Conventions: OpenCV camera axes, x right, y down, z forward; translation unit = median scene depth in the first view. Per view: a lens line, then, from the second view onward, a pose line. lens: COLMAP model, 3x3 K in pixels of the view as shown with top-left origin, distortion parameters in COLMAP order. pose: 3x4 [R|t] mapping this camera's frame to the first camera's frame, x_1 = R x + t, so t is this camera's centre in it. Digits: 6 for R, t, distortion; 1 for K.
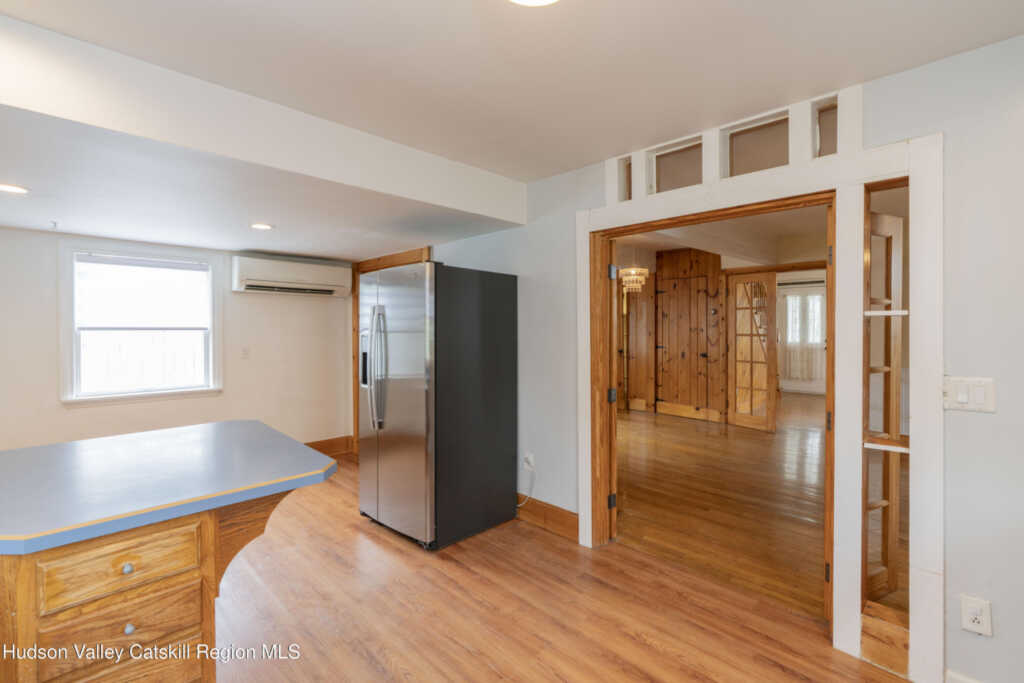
lens RADIAL K [[478.8, 0, 514.4], [0, 478.8, 329.1], [0, 0, 1]] dist [-0.001015, -0.000283]
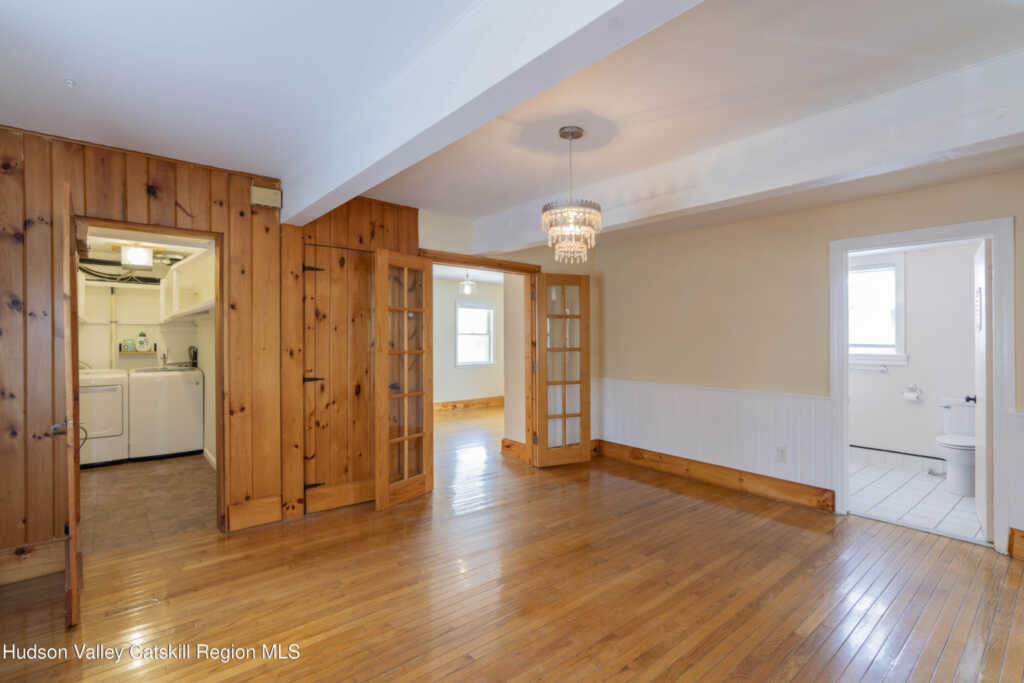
lens RADIAL K [[474.2, 0, 512.0], [0, 474.2, 341.5], [0, 0, 1]] dist [-0.002803, -0.000090]
pose [[0.107467, 0.007780, 0.994178, -0.160965], [0.009871, 0.999912, -0.008892, 0.005025], [-0.994160, 0.010769, 0.107381, 0.738173]]
